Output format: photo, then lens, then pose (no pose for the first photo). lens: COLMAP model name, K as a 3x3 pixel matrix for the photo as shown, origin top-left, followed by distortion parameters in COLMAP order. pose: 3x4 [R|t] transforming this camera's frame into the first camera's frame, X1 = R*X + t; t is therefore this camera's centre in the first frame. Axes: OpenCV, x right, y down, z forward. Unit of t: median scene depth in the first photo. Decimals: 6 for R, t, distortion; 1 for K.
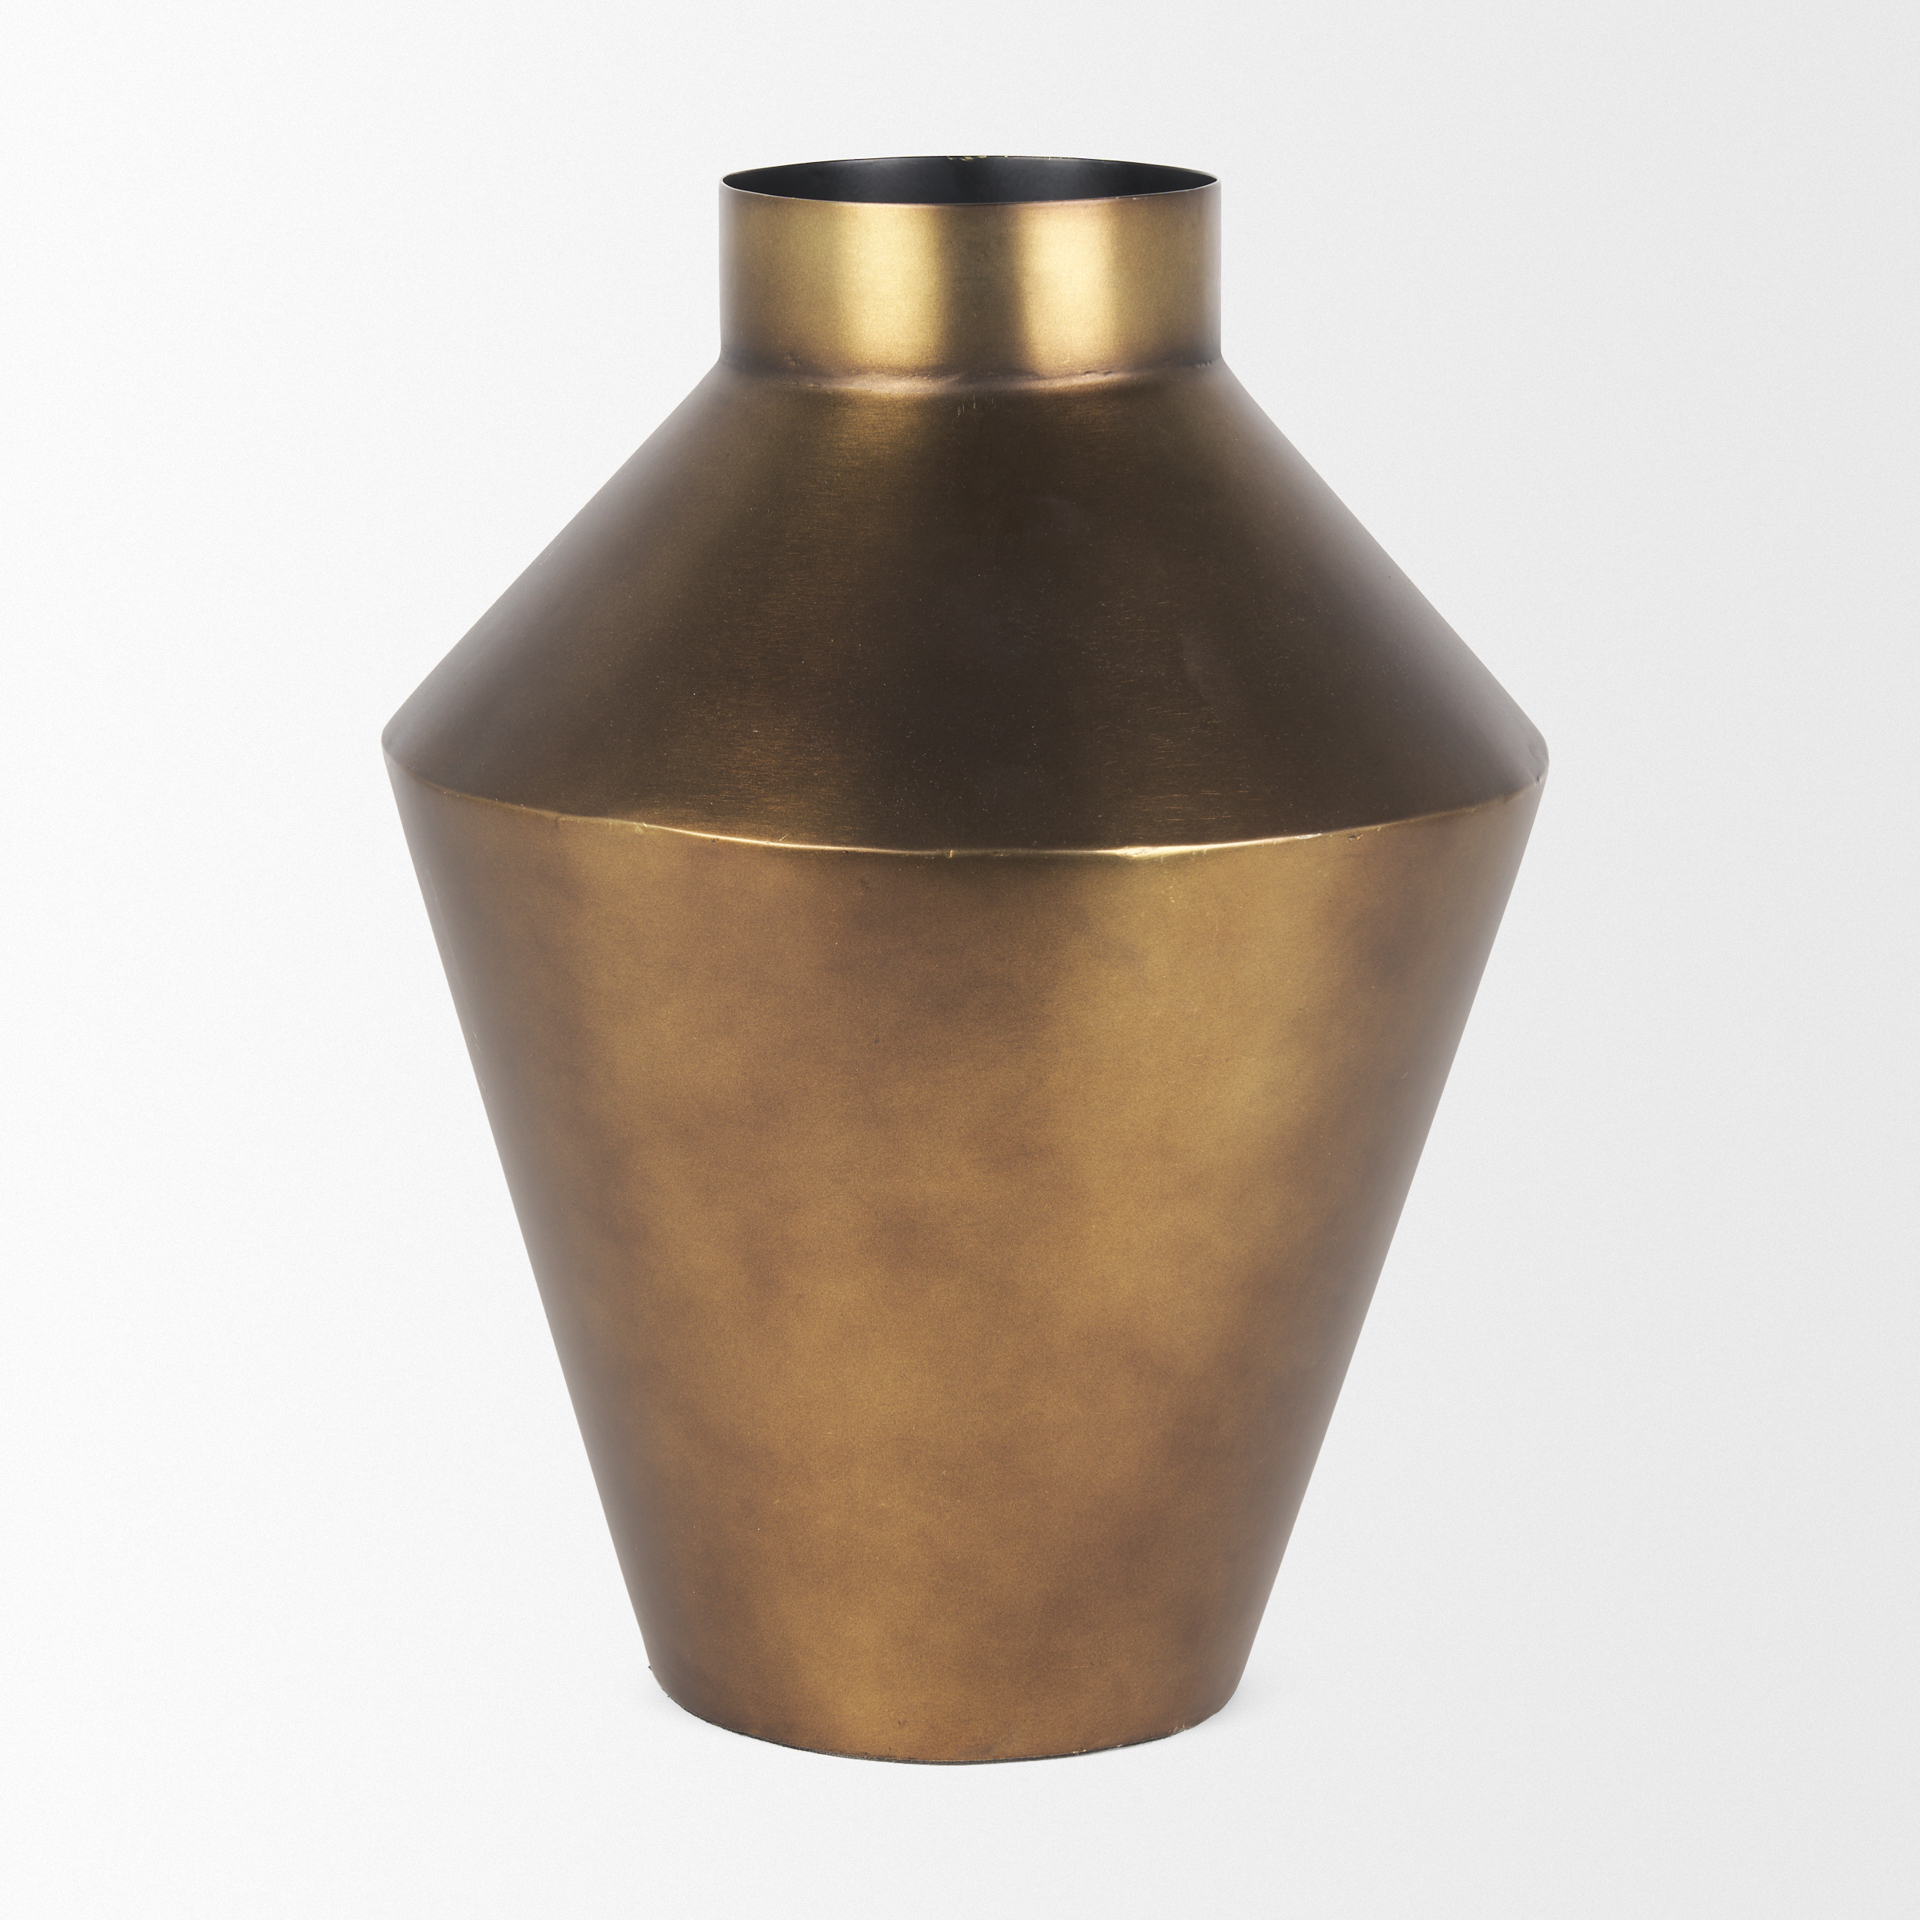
lens RADIAL K [[7360.2, 0, 967.3], [0, 7360.2, 964.2], [0, 0, 1]] dist [-0.021975, 0.000000]
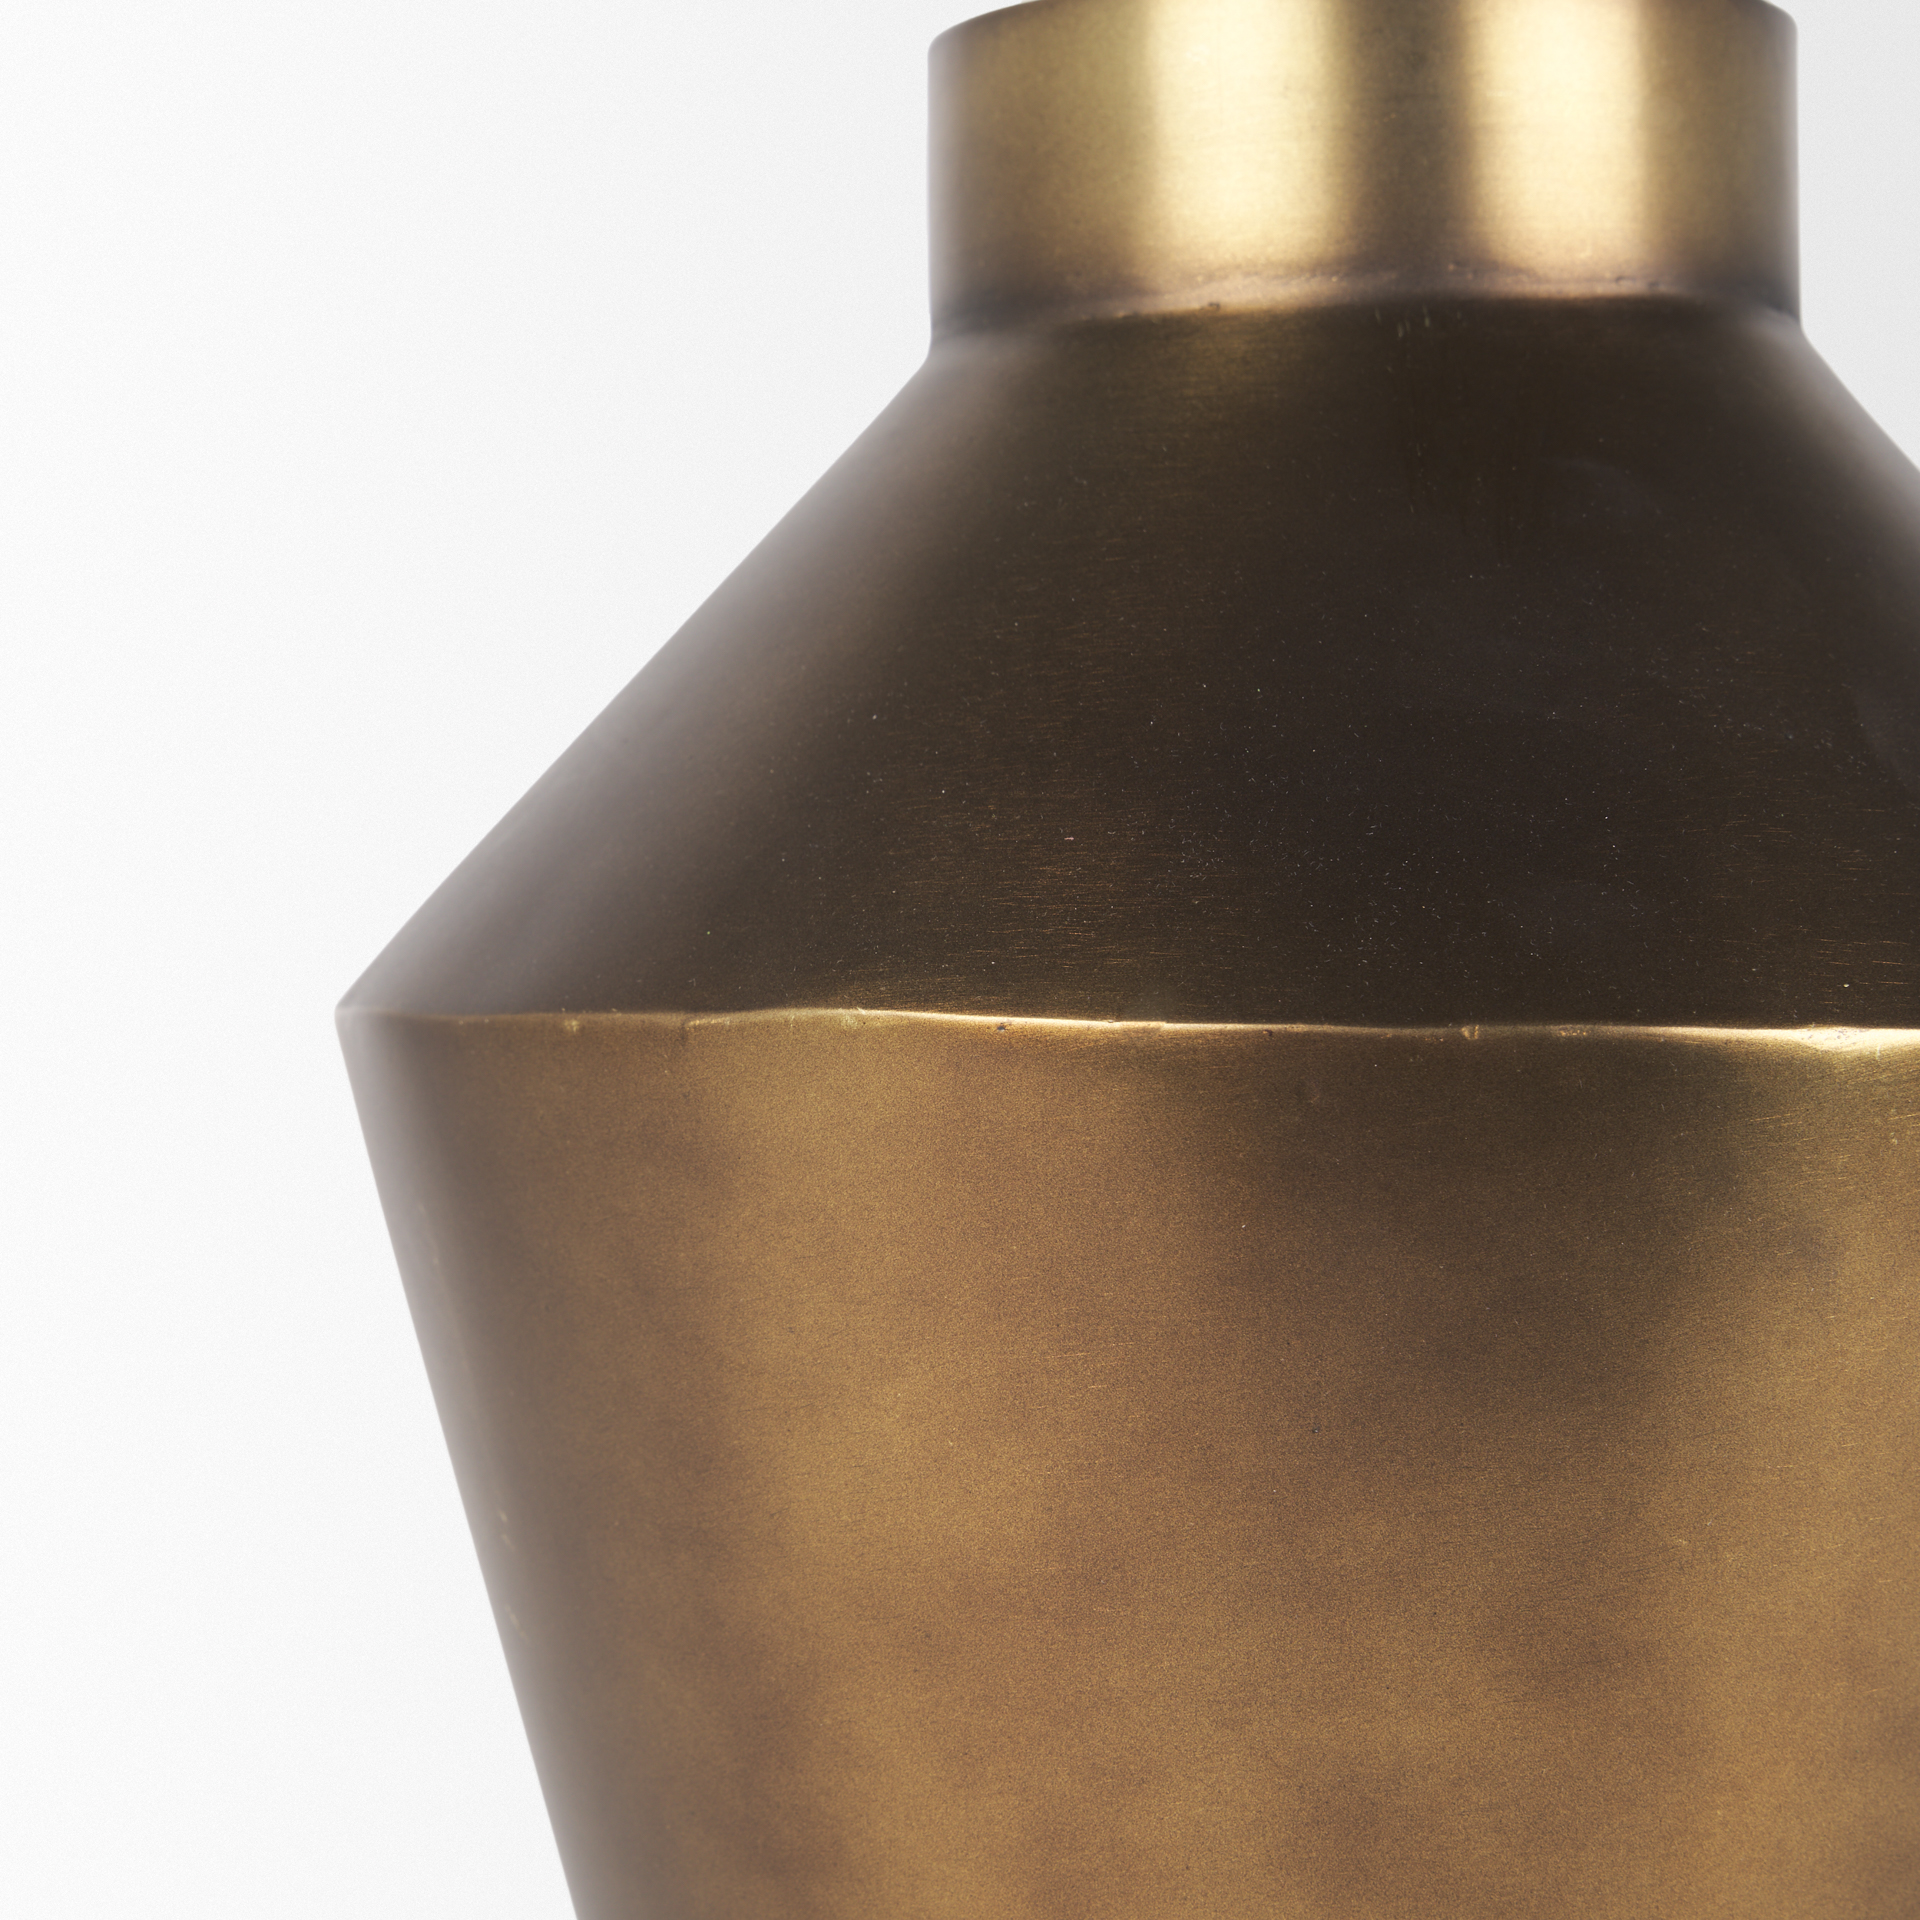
lens RADIAL K [[5723.7, 0, 795.9], [0, 5723.7, 993.9], [0, 0, 1]] dist [-0.022664, 0.000000]
pose [[0.999737, -0.003908, 0.022613, -0.057000], [0.008563, 0.977753, -0.209584, 0.063555], [-0.021291, 0.209723, 0.977529, 0.601963]]
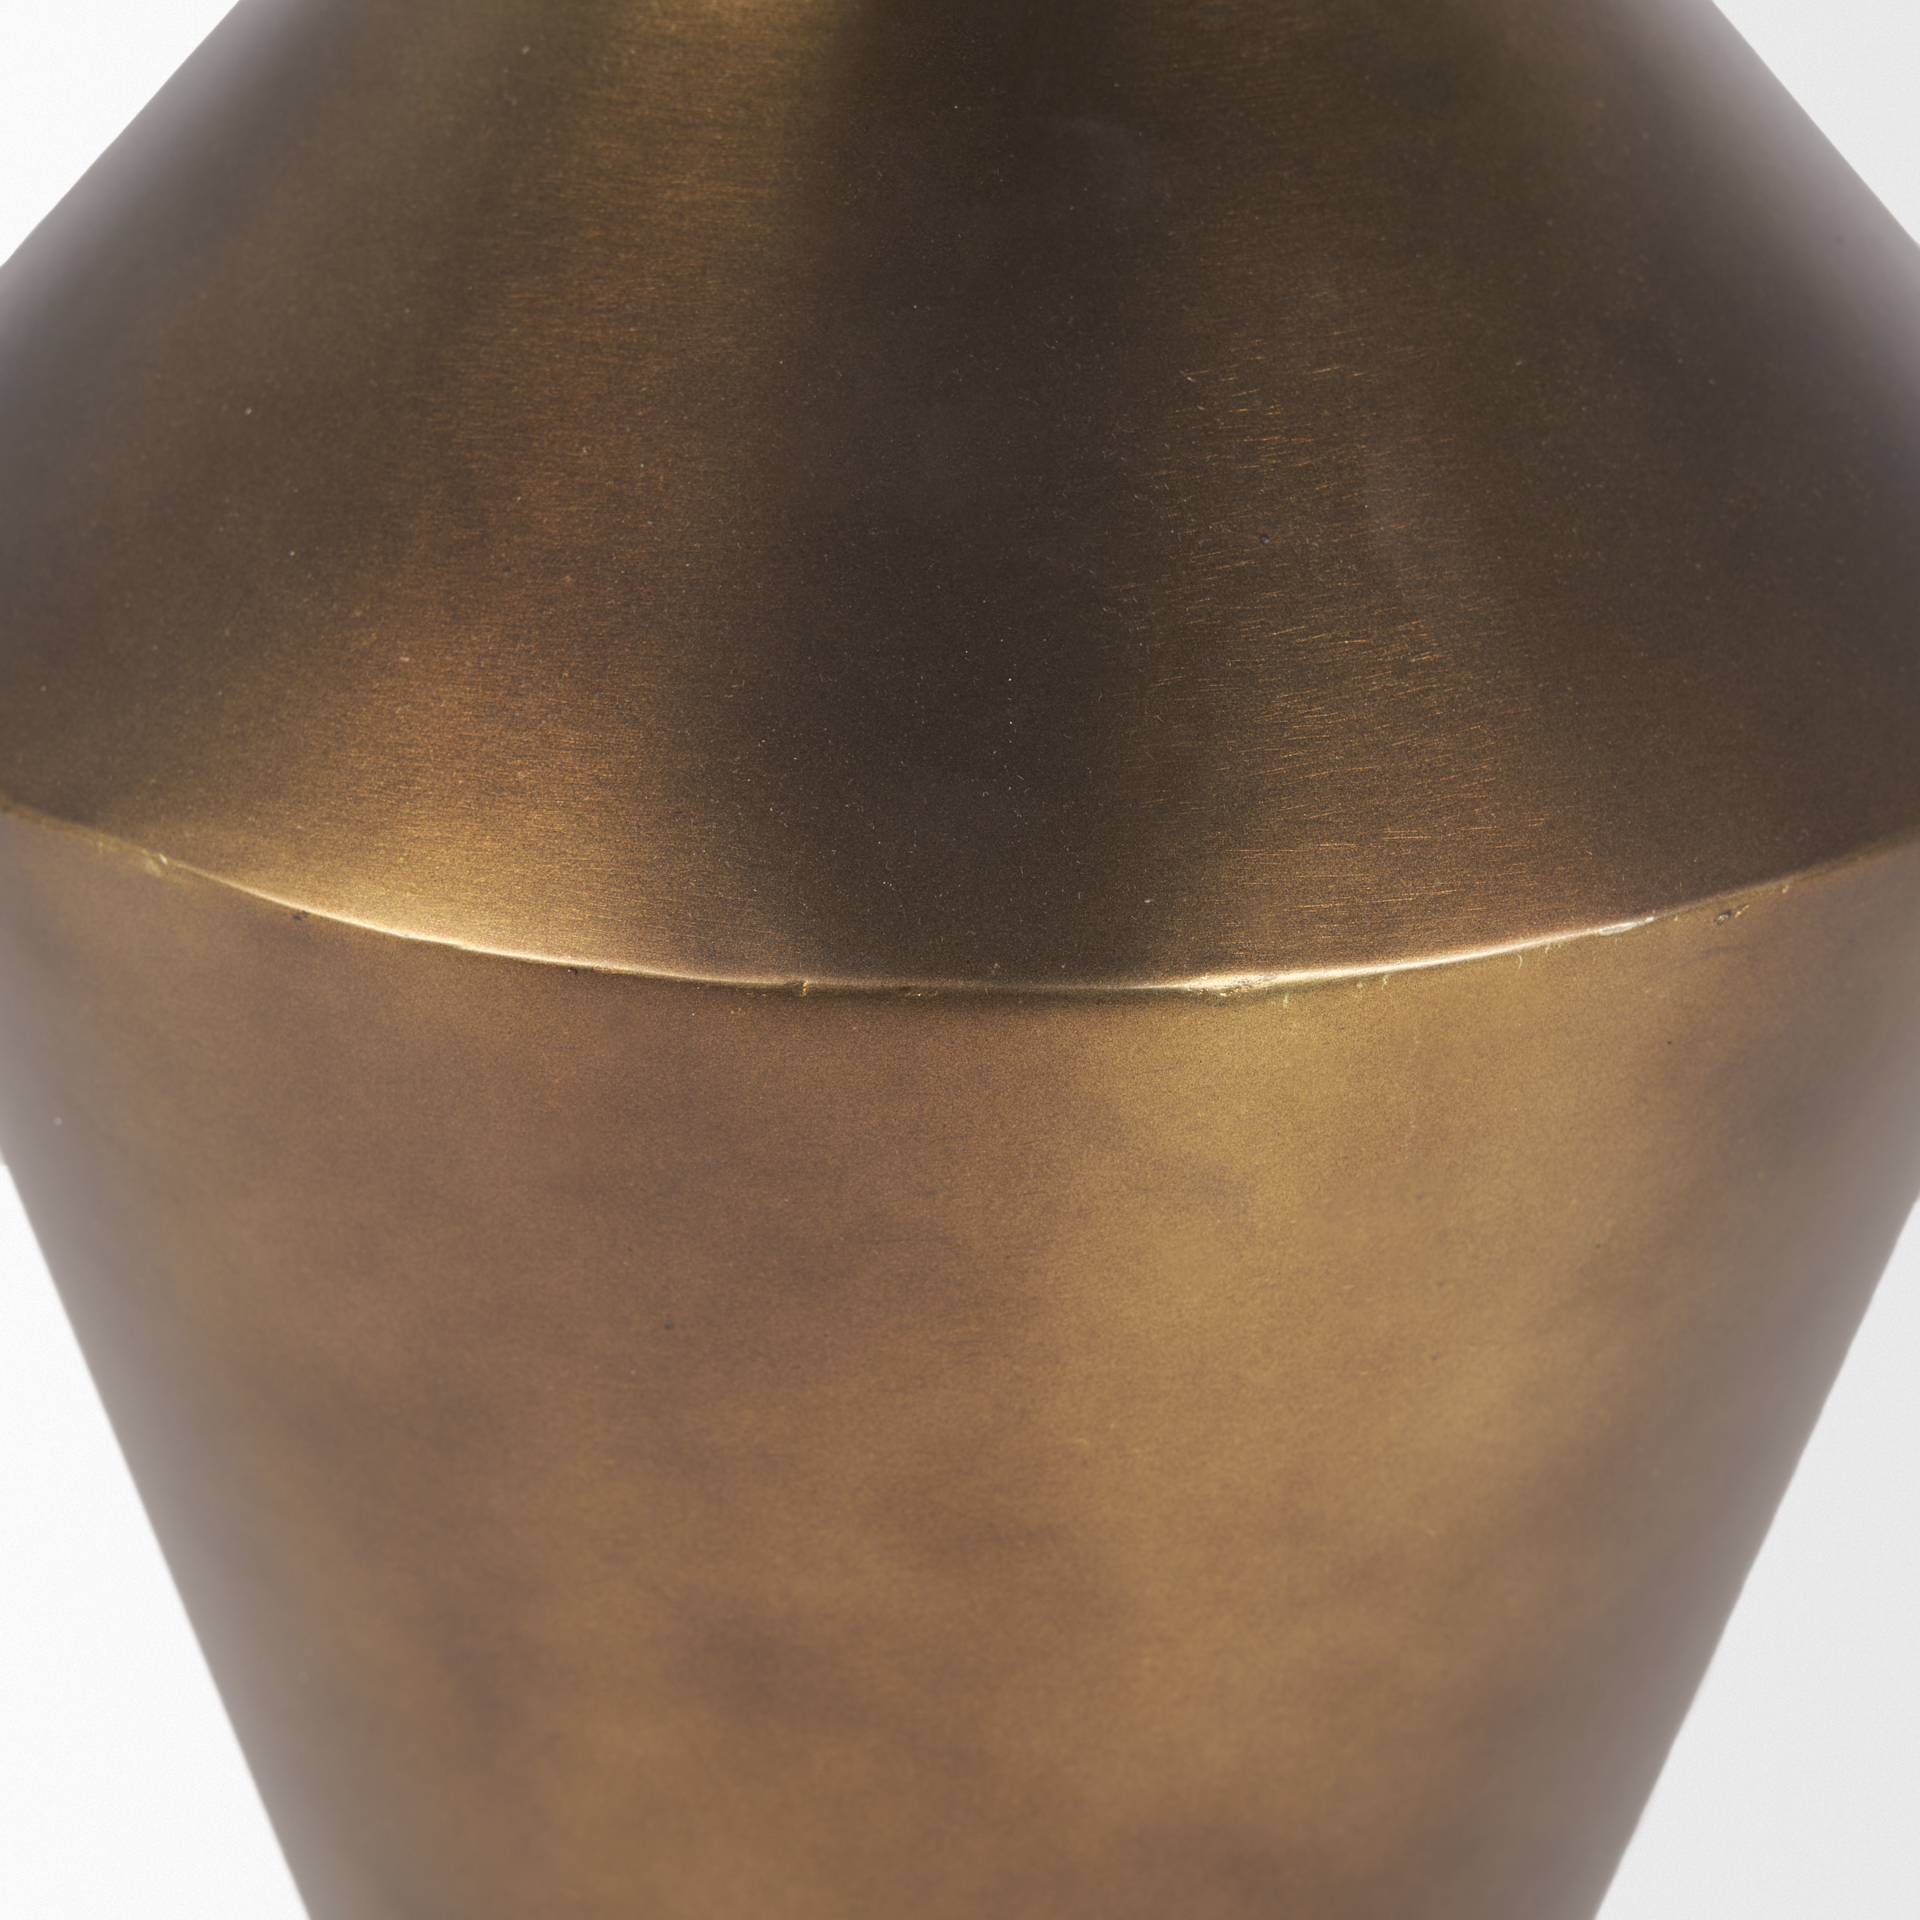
lens RADIAL K [[5723.7, 0, 959.2], [0, 5723.7, 969.3], [0, 0, 1]] dist [-0.022664, 0.000000]
pose [[0.995180, 0.035536, -0.091395, 0.037711], [-0.015391, 0.977081, 0.212309, -0.087647], [0.096845, -0.209879, 0.972919, 0.652461]]
